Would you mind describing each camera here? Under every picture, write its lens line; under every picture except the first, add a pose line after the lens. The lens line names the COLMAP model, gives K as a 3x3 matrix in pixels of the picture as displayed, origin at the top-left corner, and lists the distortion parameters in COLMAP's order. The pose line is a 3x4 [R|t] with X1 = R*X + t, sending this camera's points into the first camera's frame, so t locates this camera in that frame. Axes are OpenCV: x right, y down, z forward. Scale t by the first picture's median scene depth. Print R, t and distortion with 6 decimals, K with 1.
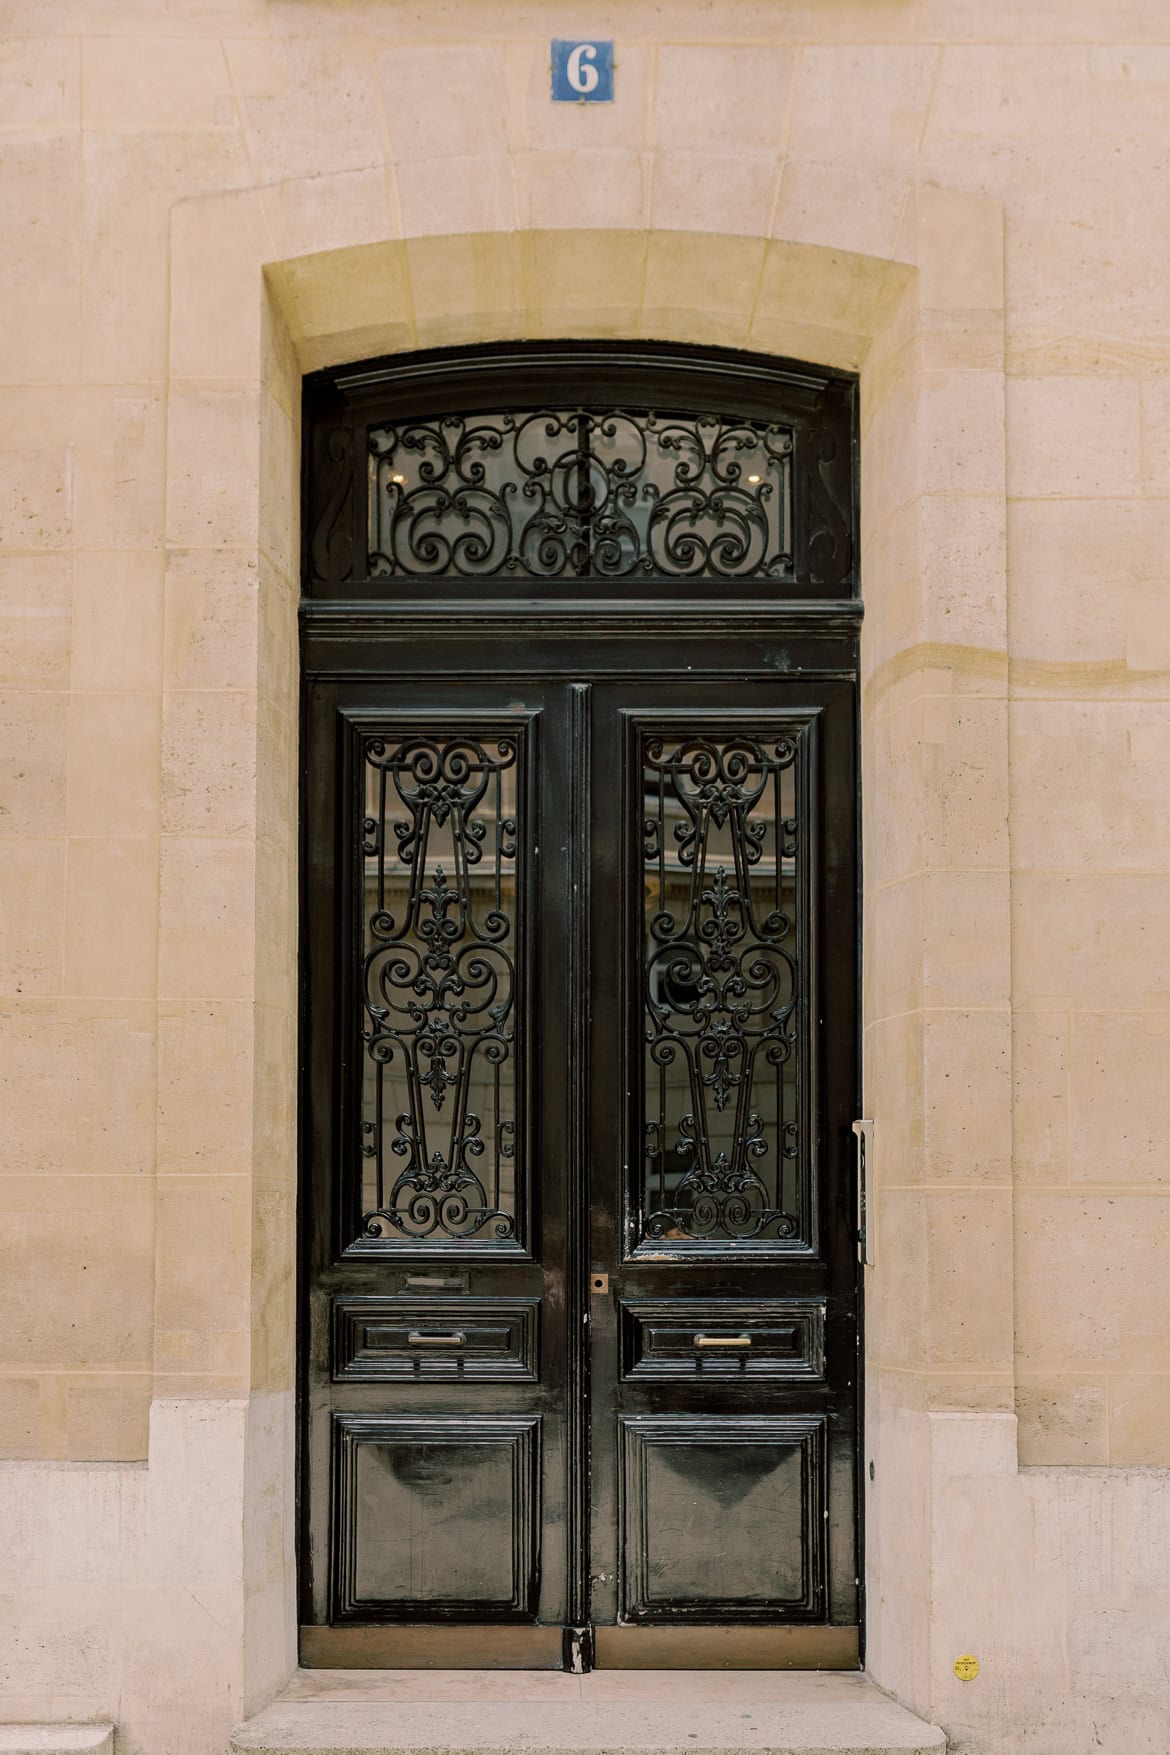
lens RADIAL K [[1770.8, 0, 585.0], [0, 1770.8, 1135.6], [0, 0, 1]] dist [0.007049, 0.015810]
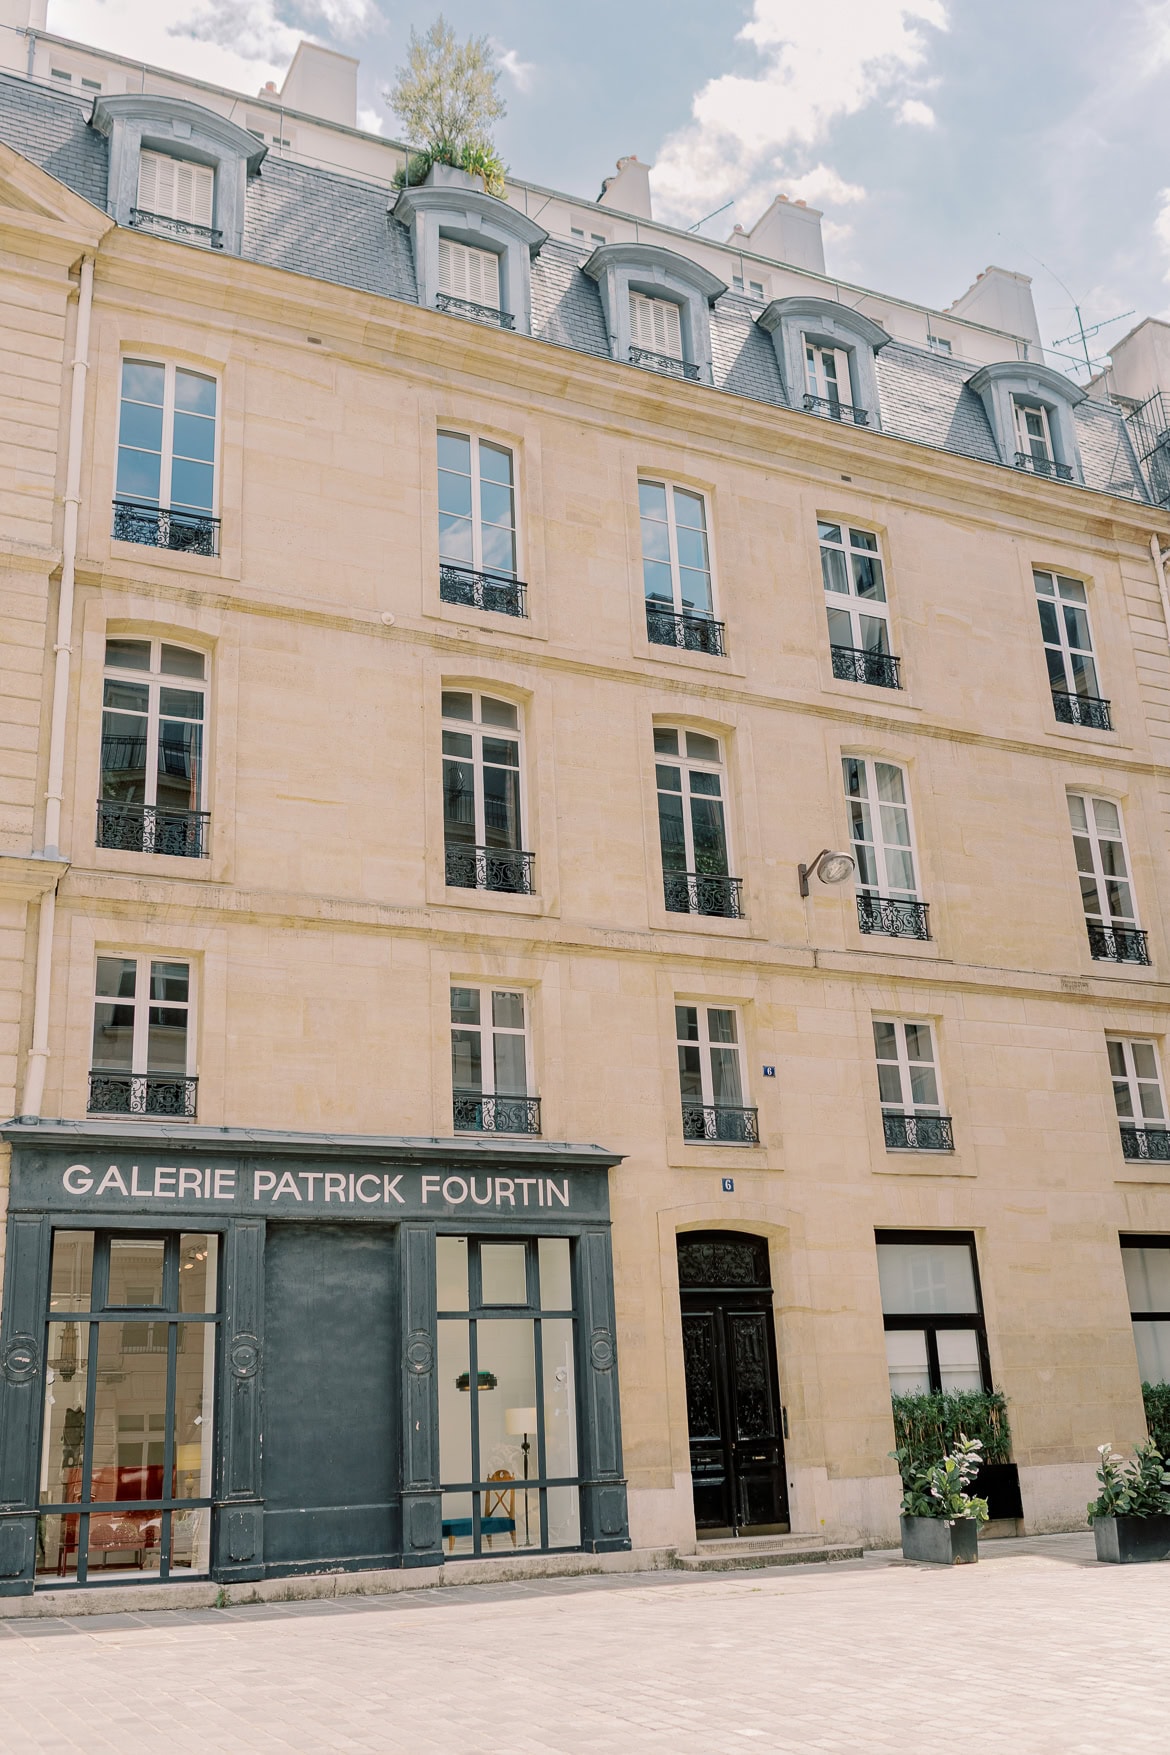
lens RADIAL K [[1693.5, 0, 585.0], [0, 1693.5, 877.5], [0, 0, 1]] dist [-0.003597, -0.000844]
pose [[0.895938, 0.102343, 0.432228, -2.482498], [0.026108, 0.959278, -0.281255, -0.109215], [-0.443412, 0.263272, 0.856781, -3.078388]]
